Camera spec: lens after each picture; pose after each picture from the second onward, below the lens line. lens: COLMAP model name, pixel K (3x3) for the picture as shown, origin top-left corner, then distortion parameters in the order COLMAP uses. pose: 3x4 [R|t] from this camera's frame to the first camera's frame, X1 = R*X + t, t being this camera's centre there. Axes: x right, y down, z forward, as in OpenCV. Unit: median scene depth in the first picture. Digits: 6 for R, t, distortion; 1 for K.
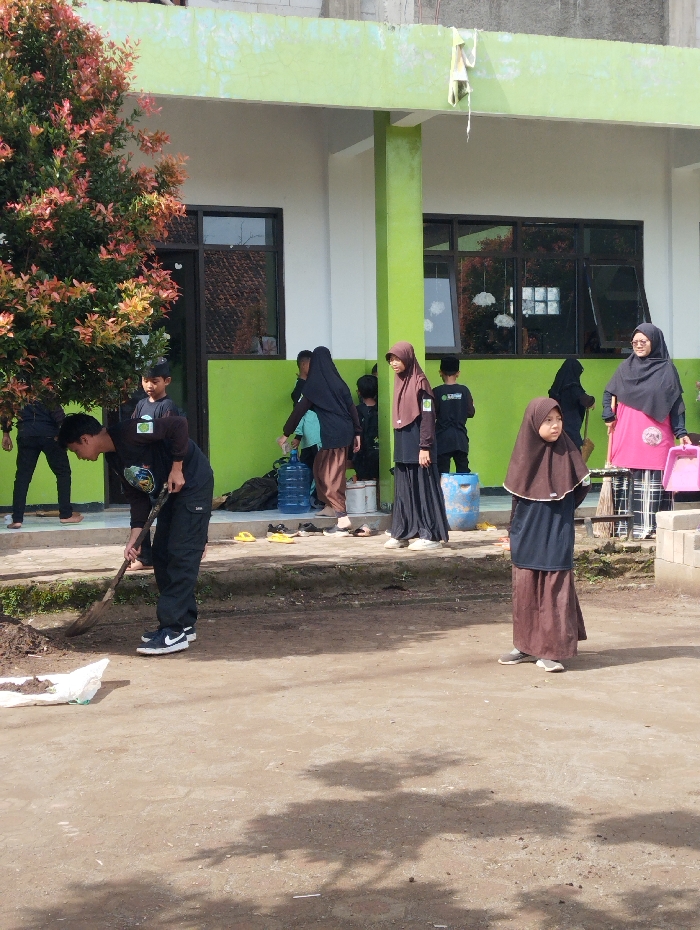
lens RADIAL K [[1452.0, 0, 350.3], [0, 1452.0, 461.0], [0, 0, 1]] dist [0.056195, 0.000000]
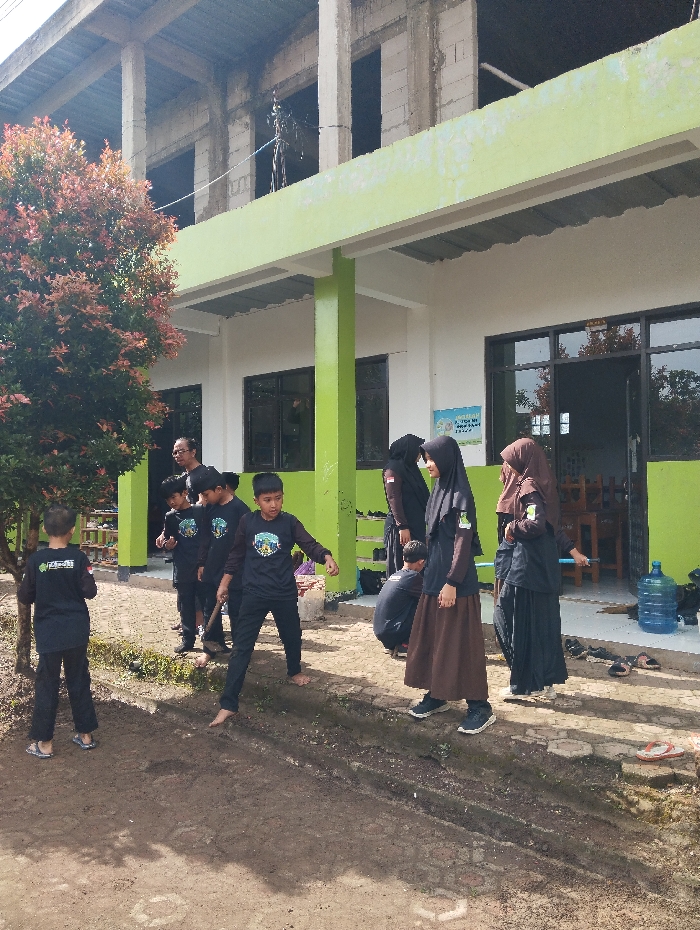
lens RADIAL K [[748.2, 0, 349.4], [0, 748.2, 465.8], [0, 0, 1]] dist [-0.013544, -0.015534]
pose [[0.451764, -0.011063, -0.892069, 0.355845], [-0.043602, 0.998454, -0.034464, -0.050882], [0.891072, 0.054466, 0.450583, 0.761227]]
